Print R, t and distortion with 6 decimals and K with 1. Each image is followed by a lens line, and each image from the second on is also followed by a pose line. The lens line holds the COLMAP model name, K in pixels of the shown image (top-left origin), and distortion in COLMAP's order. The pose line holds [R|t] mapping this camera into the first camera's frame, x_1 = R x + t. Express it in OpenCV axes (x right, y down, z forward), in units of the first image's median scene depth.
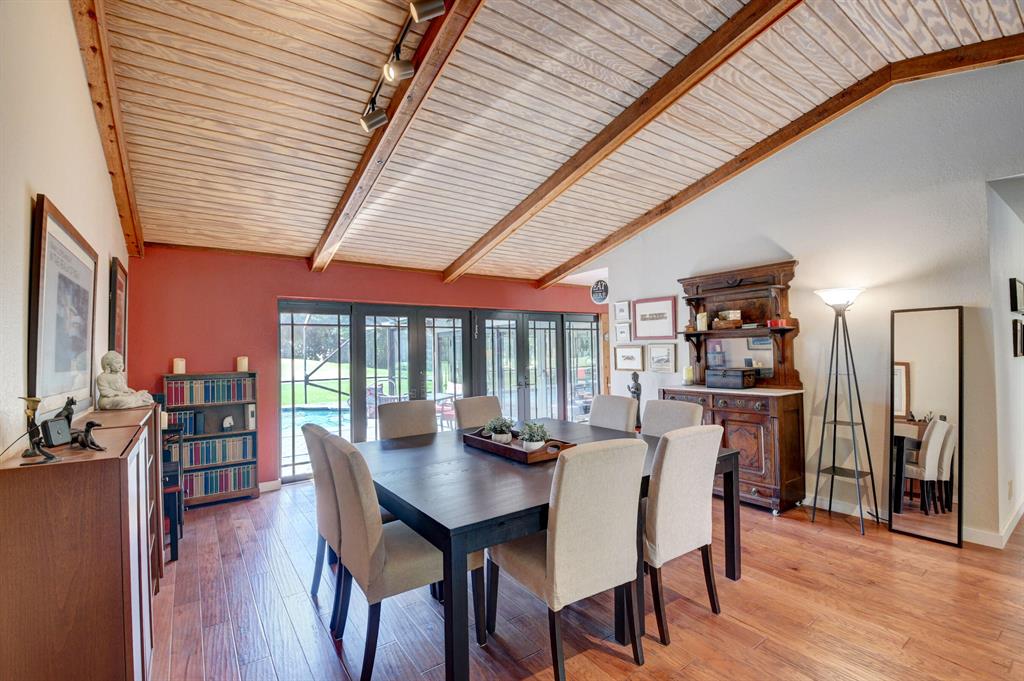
lens RADIAL K [[450.5, 0, 512.4], [0, 450.5, 341.0], [0, 0, 1]] dist [-0.015084, -0.007862]
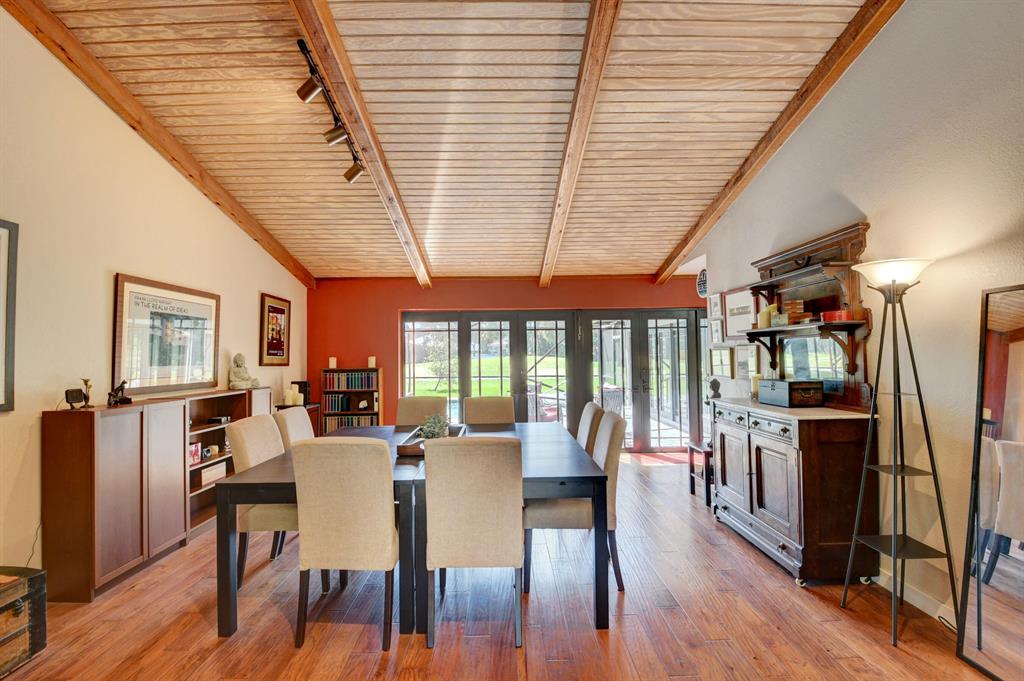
lens RADIAL K [[450.5, 0, 508.9], [0, 450.5, 341.5], [0, 0, 1]] dist [-0.015084, -0.007862]
pose [[0.825415, -0.008687, -0.564460, 0.492354], [0.010838, 0.999941, 0.000461, -0.005116], [0.564423, -0.006498, 0.825460, 0.121638]]
